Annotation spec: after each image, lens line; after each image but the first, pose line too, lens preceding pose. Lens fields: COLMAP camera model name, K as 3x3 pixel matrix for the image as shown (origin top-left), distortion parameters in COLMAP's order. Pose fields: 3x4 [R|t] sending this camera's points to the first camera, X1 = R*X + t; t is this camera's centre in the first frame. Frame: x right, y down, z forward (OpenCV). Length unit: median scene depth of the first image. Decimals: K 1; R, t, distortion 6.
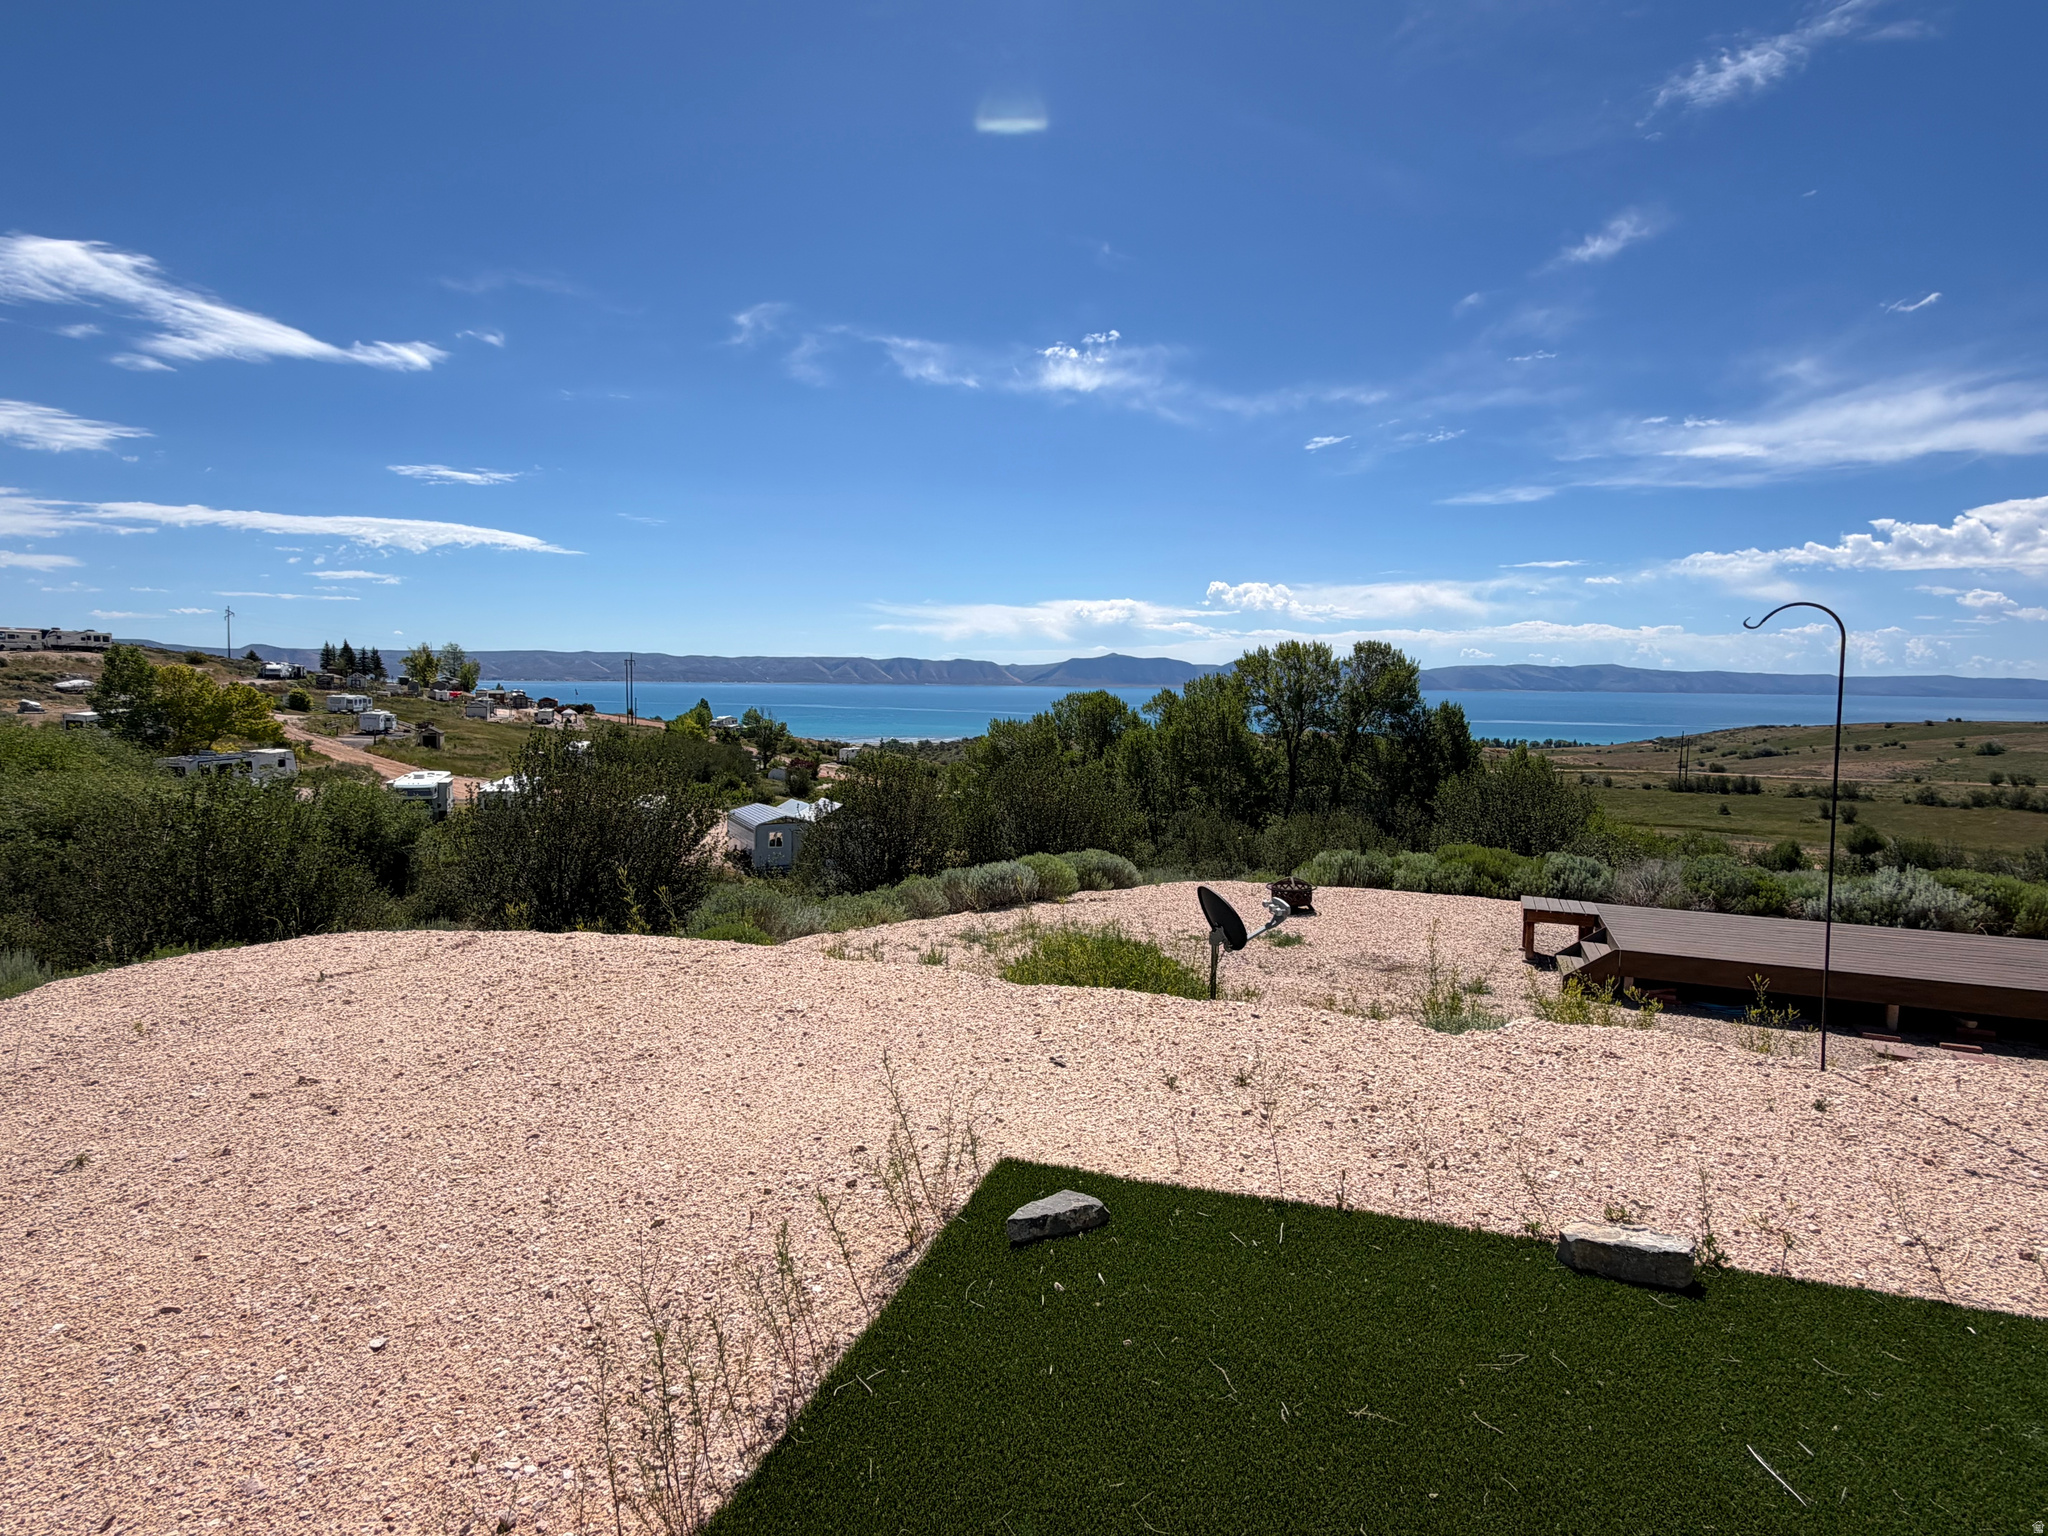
lens RADIAL K [[1073.8, 0, 1011.0], [0, 1073.8, 779.8], [0, 0, 1]] dist [-0.003125, 0.002104]
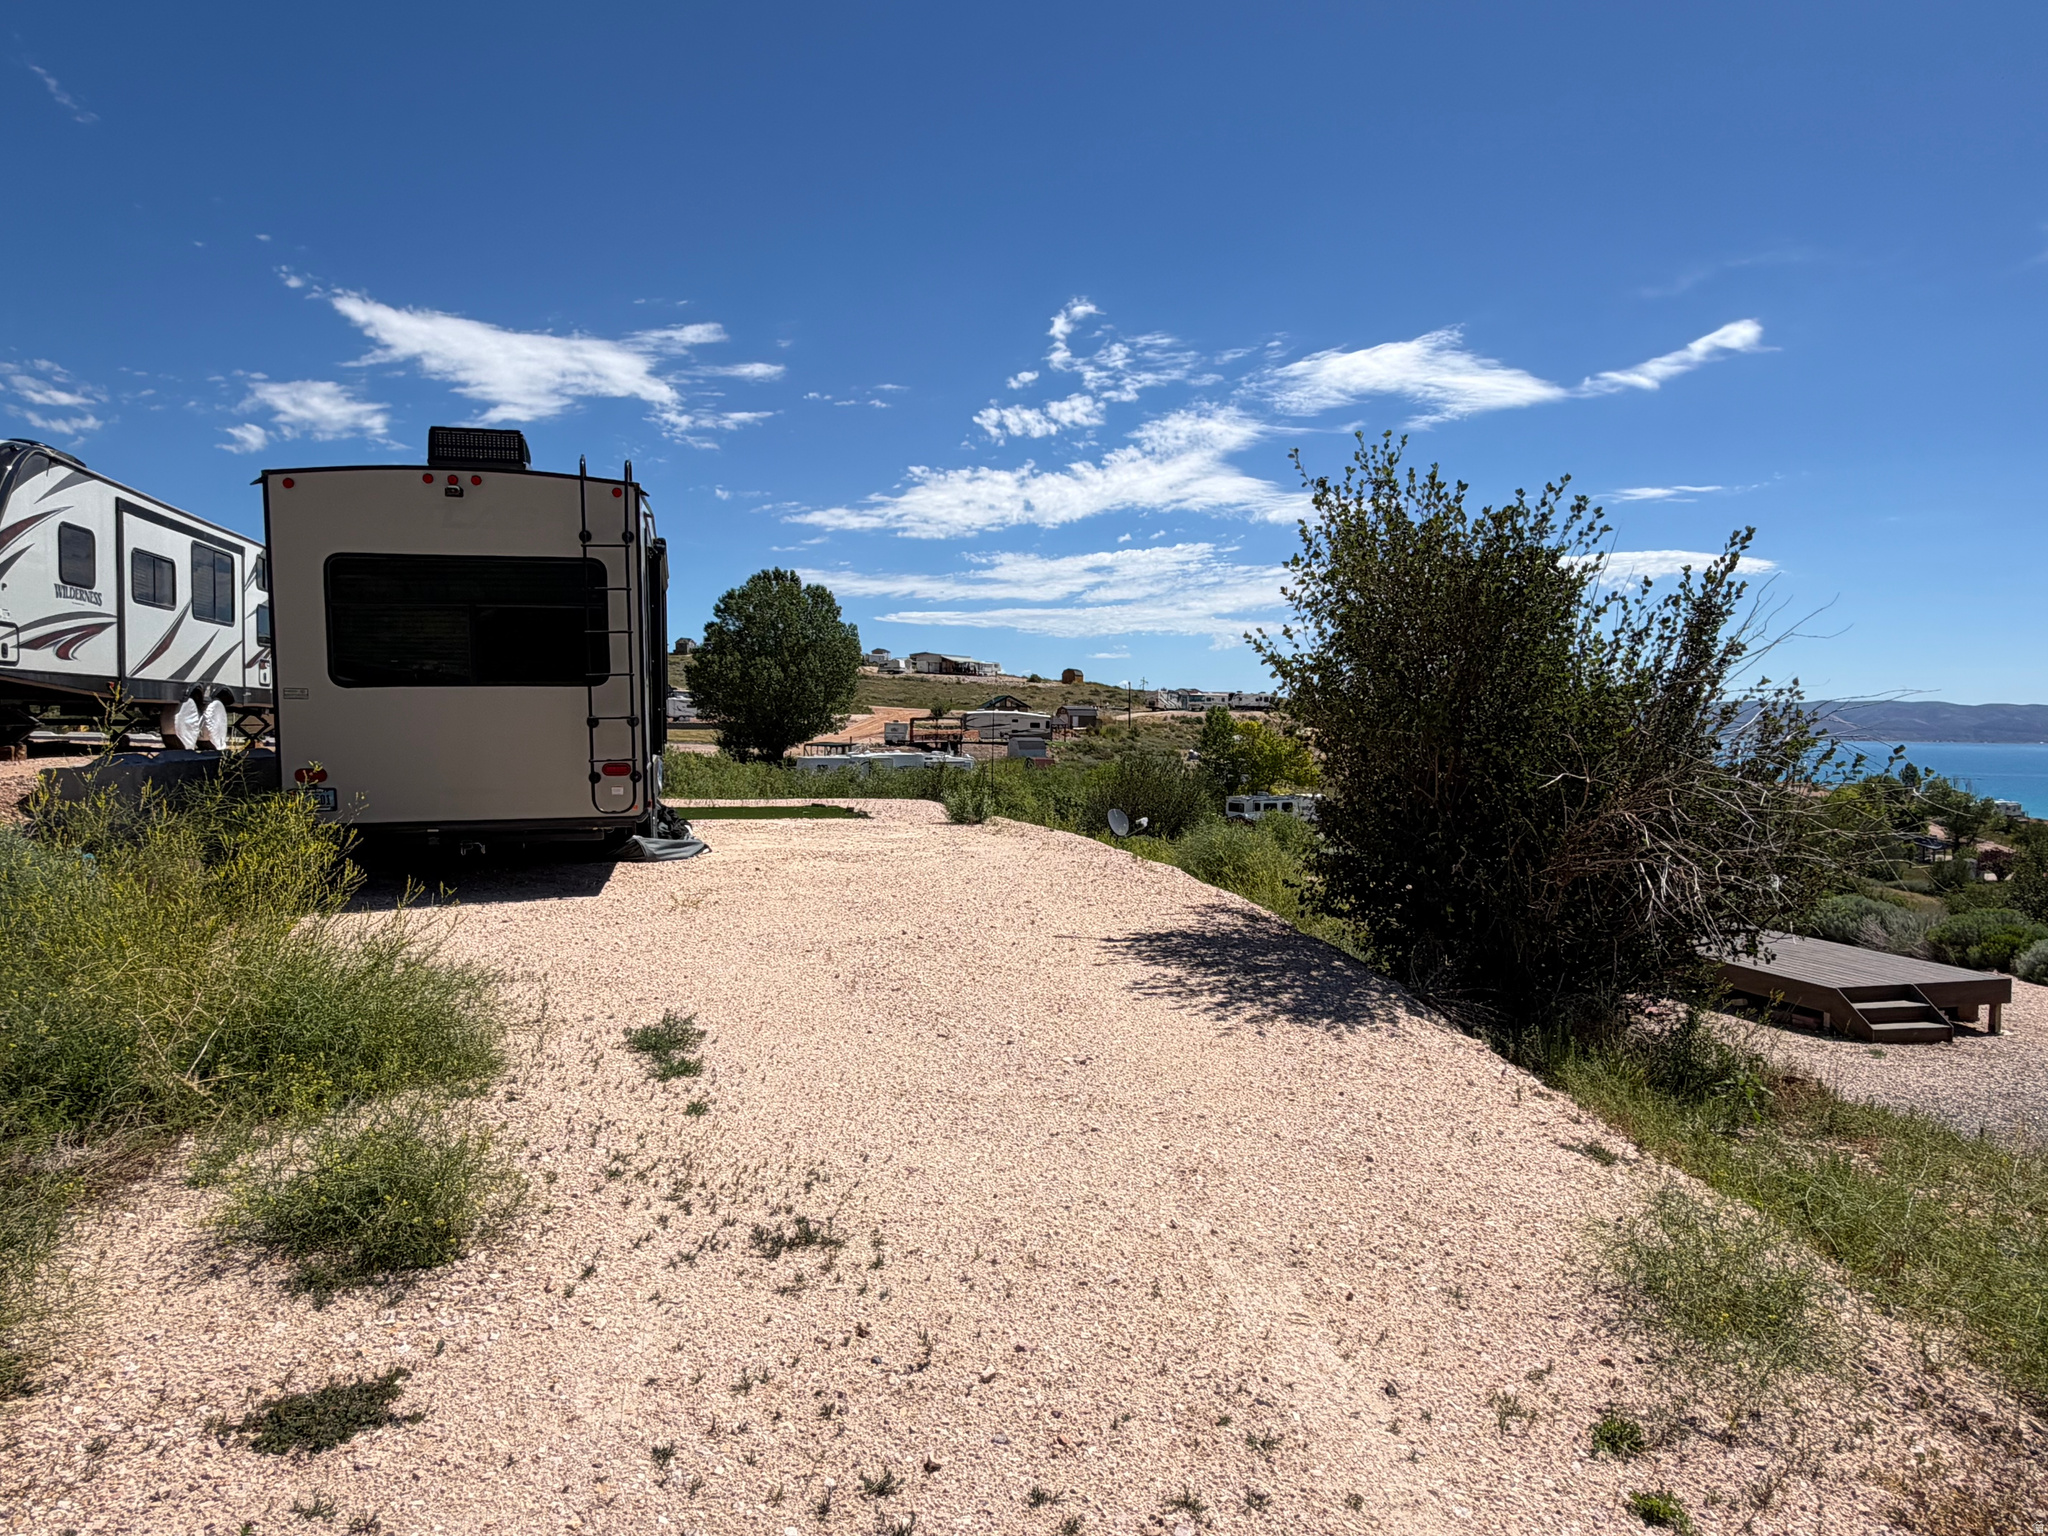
lens RADIAL K [[1292.8, 0, 1020.3], [0, 1292.8, 785.0], [0, 0, 1]] dist [0.061009, 0.000804]
pose [[0.530033, 0.035732, -0.847224, 0.179955], [-0.086039, 0.996222, -0.011811, 0.002374], [0.843601, 0.079155, 0.531105, 0.012653]]
